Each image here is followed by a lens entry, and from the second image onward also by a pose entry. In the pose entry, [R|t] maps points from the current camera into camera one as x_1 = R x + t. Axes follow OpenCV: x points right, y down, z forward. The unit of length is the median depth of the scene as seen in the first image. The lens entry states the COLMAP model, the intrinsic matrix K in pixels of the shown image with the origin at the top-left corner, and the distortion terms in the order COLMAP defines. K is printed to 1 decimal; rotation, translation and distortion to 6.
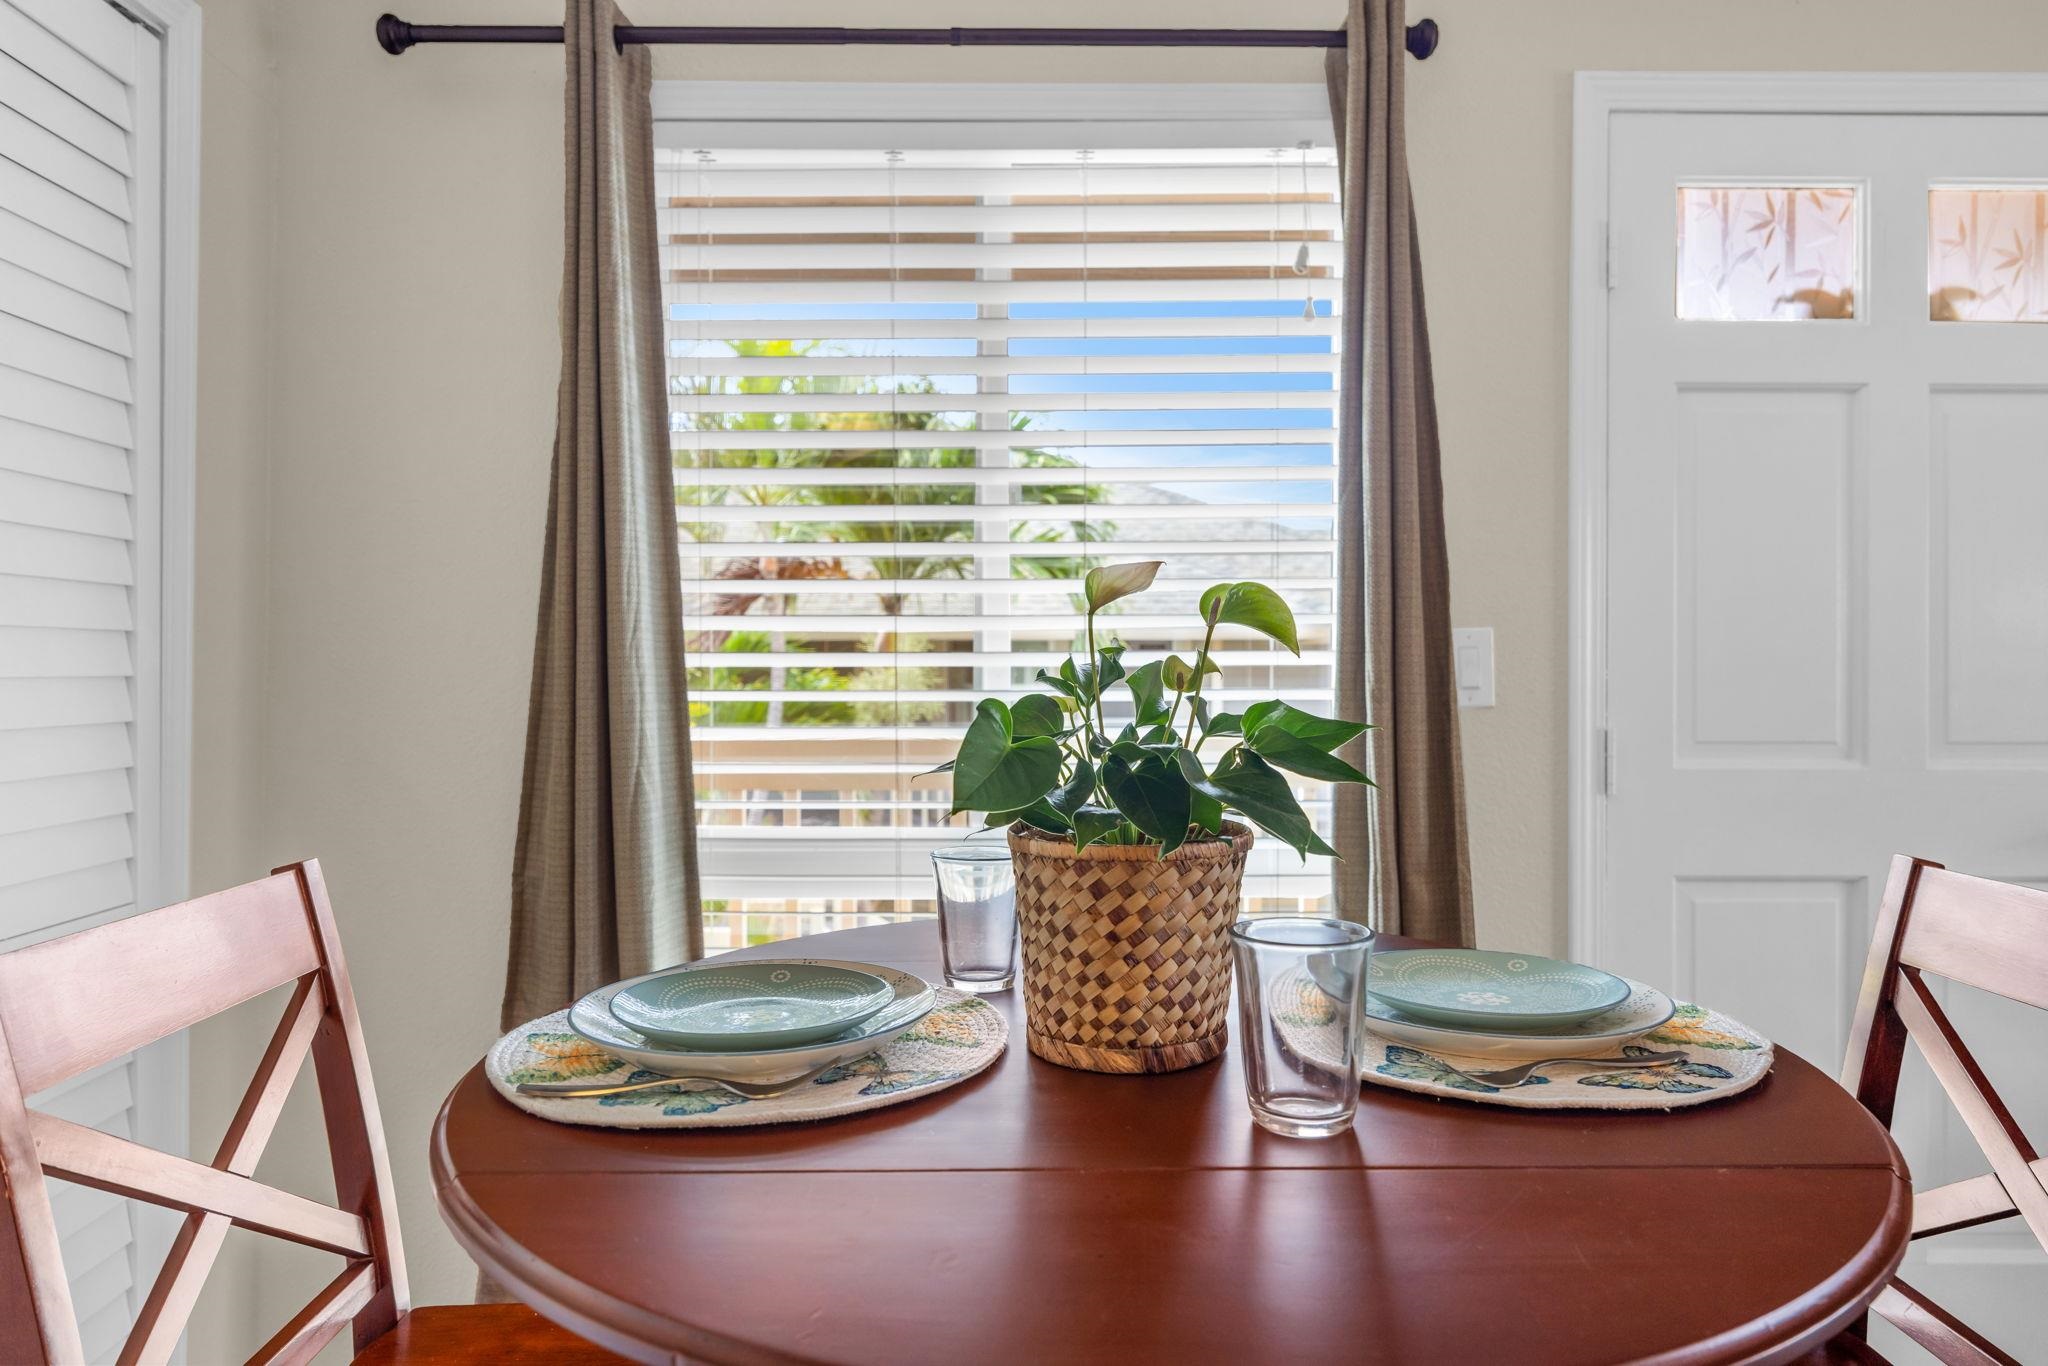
lens RADIAL K [[1299.2, 0, 1024.0], [0, 1299.2, 683.0], [0, 0, 1]] dist [-0.009012, -0.000377]
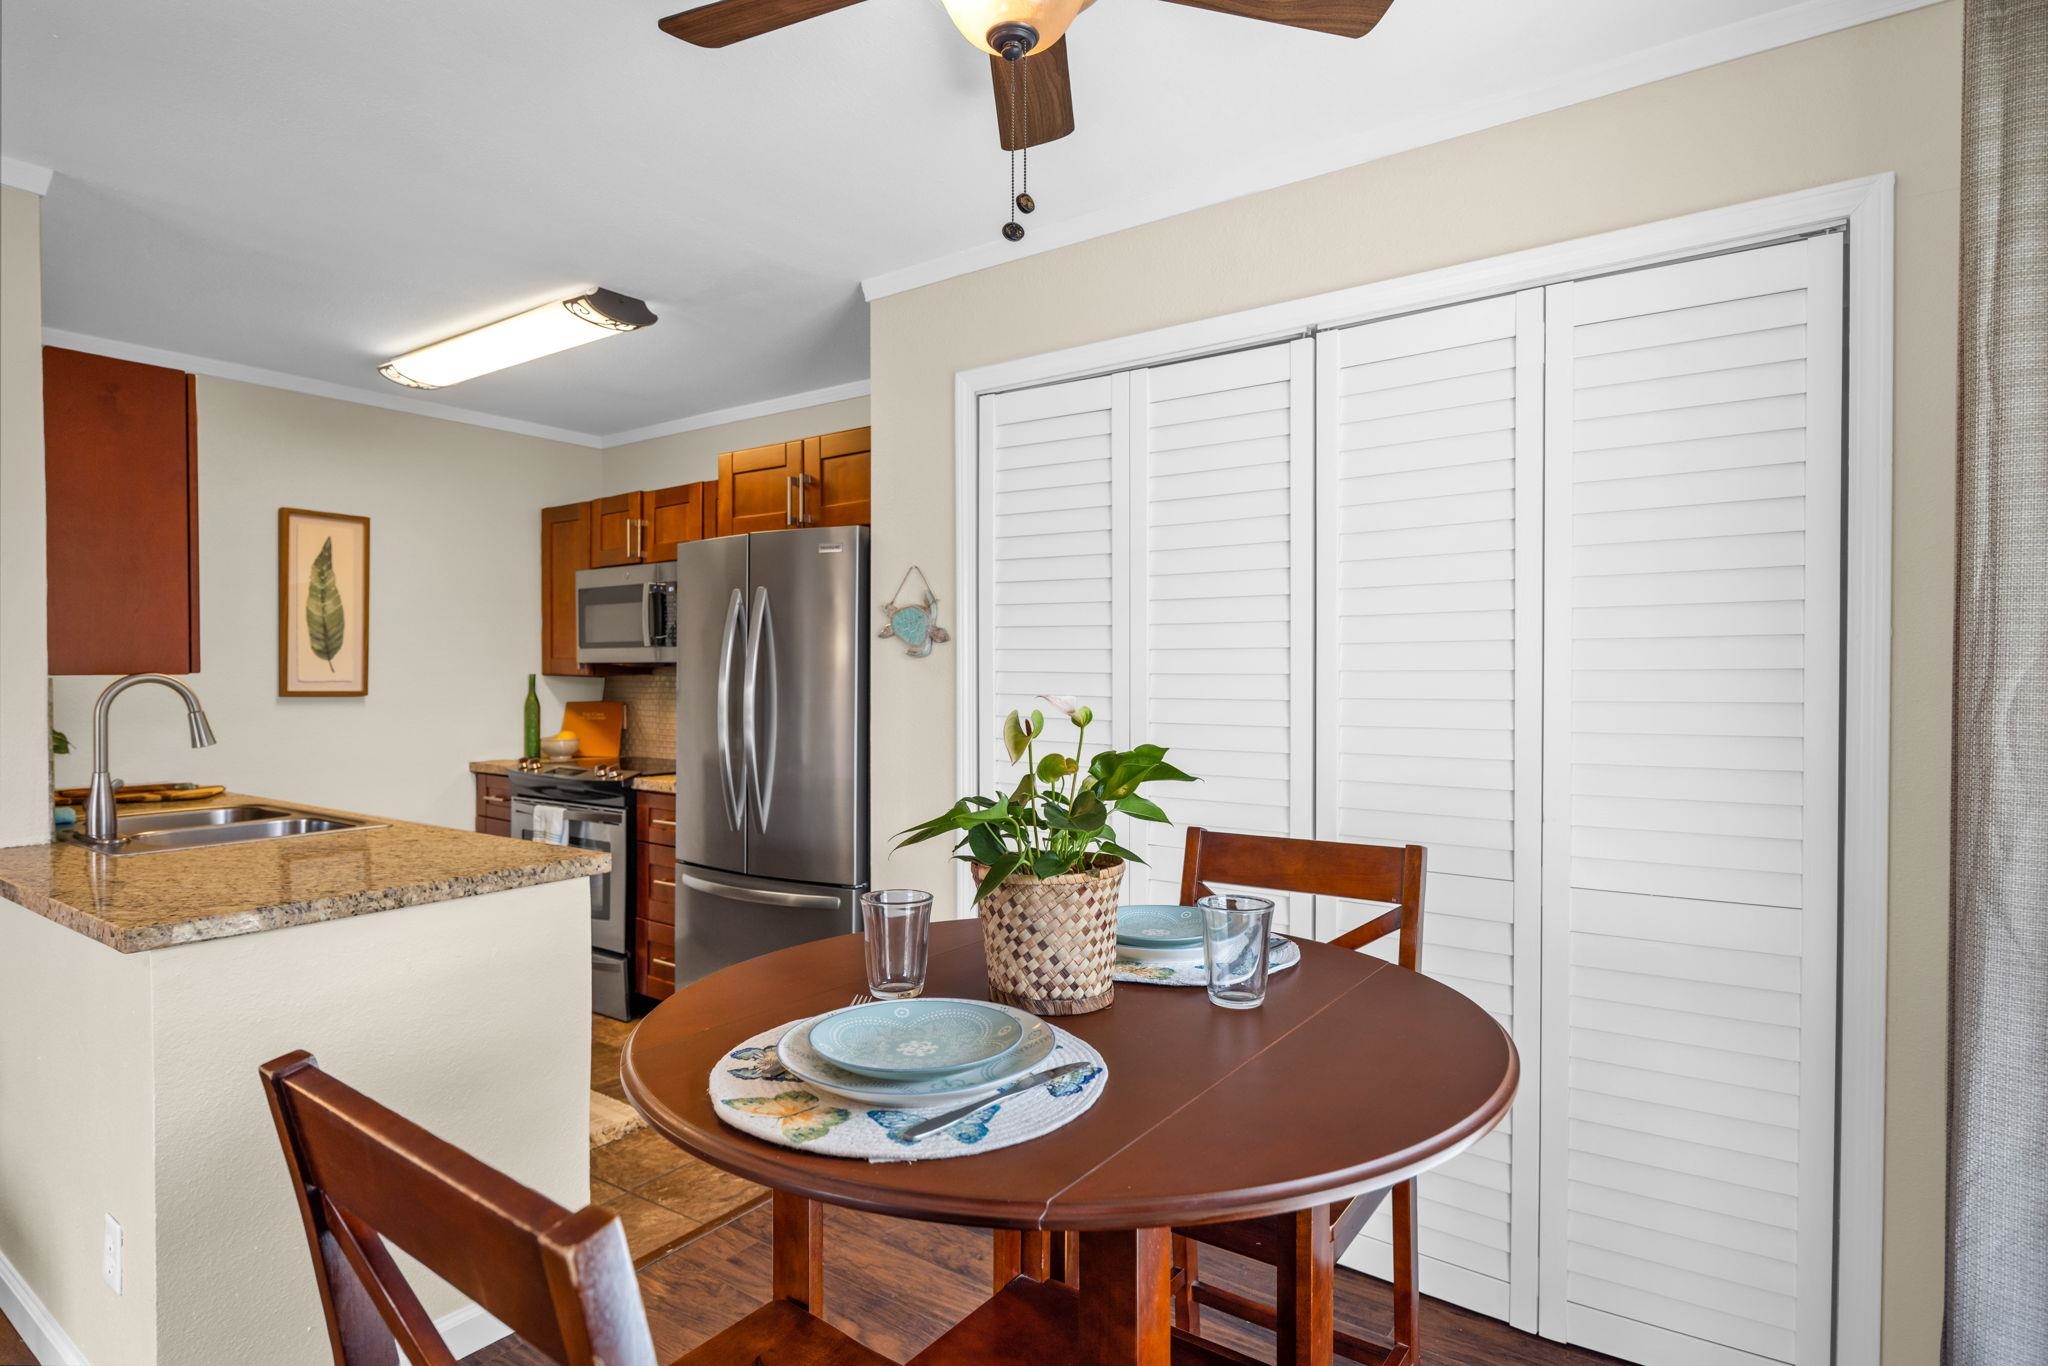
lens RADIAL K [[1061.4, 0, 1013.1], [0, 1061.4, 674.0], [0, 0, 1]] dist [-0.011023, 0.000120]
pose [[-0.585088, 0.002559, -0.810966, 0.561569], [-0.001963, 0.999988, 0.004572, -0.059877], [0.810967, 0.004267, -0.585076, 0.827594]]
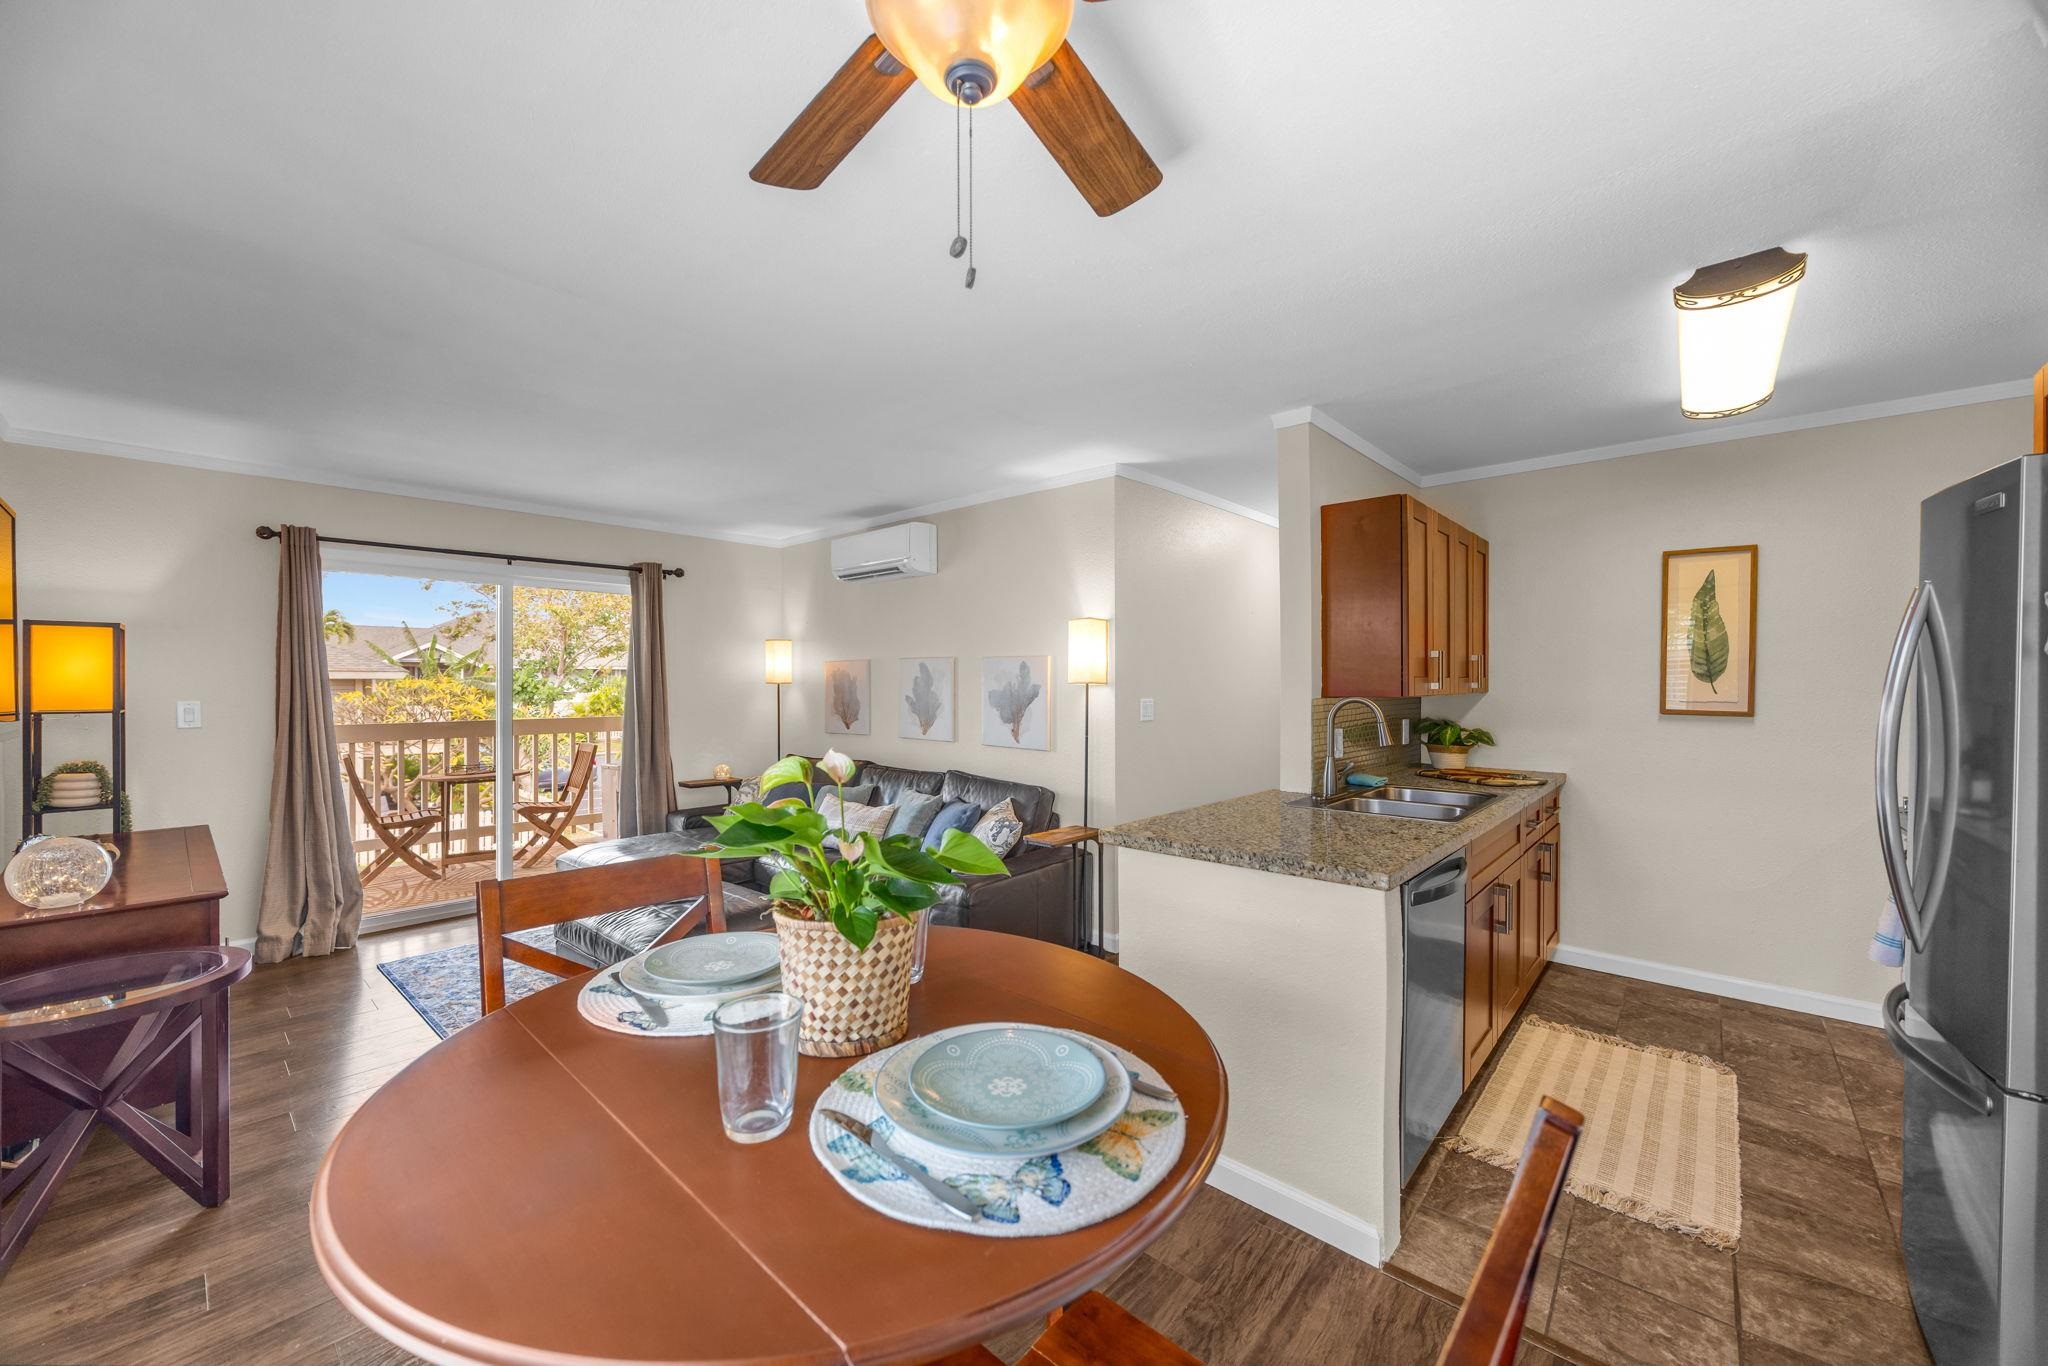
lens RADIAL K [[786.9, 0, 1028.8], [0, 786.9, 694.6], [0, 0, 1]] dist [-0.001457, -0.000183]
pose [[-0.743771, -0.010787, 0.668348, -0.391827], [0.004125, 0.999777, 0.020726, -0.090811], [-0.668422, 0.018172, -0.743560, 0.770161]]
